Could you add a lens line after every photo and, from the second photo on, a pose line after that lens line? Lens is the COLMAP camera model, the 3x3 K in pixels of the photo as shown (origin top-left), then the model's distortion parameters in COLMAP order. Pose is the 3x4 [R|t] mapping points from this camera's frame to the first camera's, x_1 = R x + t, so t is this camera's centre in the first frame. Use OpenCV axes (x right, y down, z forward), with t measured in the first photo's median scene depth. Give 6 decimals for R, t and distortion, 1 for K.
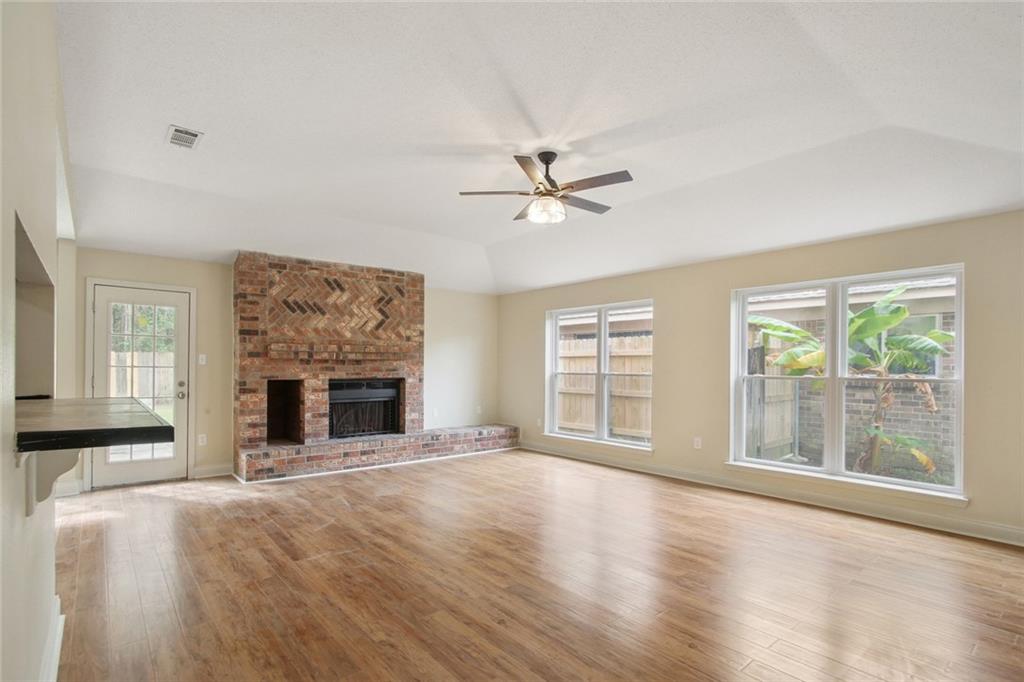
lens RADIAL K [[499.3, 0, 494.8], [0, 499.3, 366.7], [0, 0, 1]] dist [-0.002258, 0.000278]
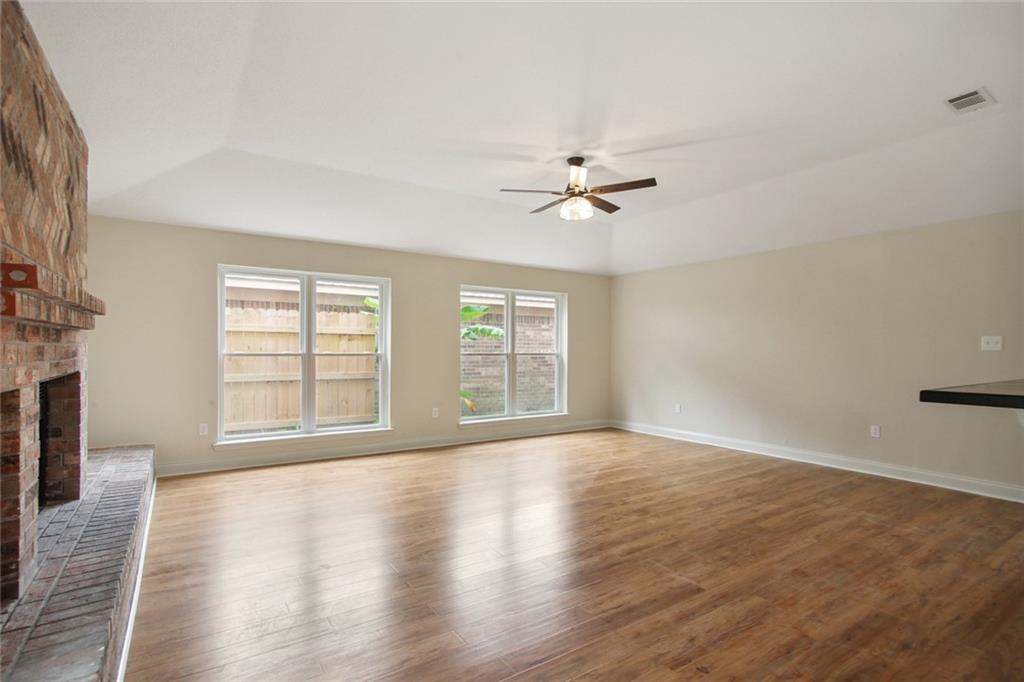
lens RADIAL K [[499.3, 0, 511.3], [0, 499.3, 344.7], [0, 0, 1]] dist [-0.002258, 0.000278]
pose [[0.083442, 0.002912, 0.996508, -1.200551], [-0.004368, 0.999987, -0.002557, -0.000445], [-0.996503, -0.004140, 0.083454, 1.218705]]
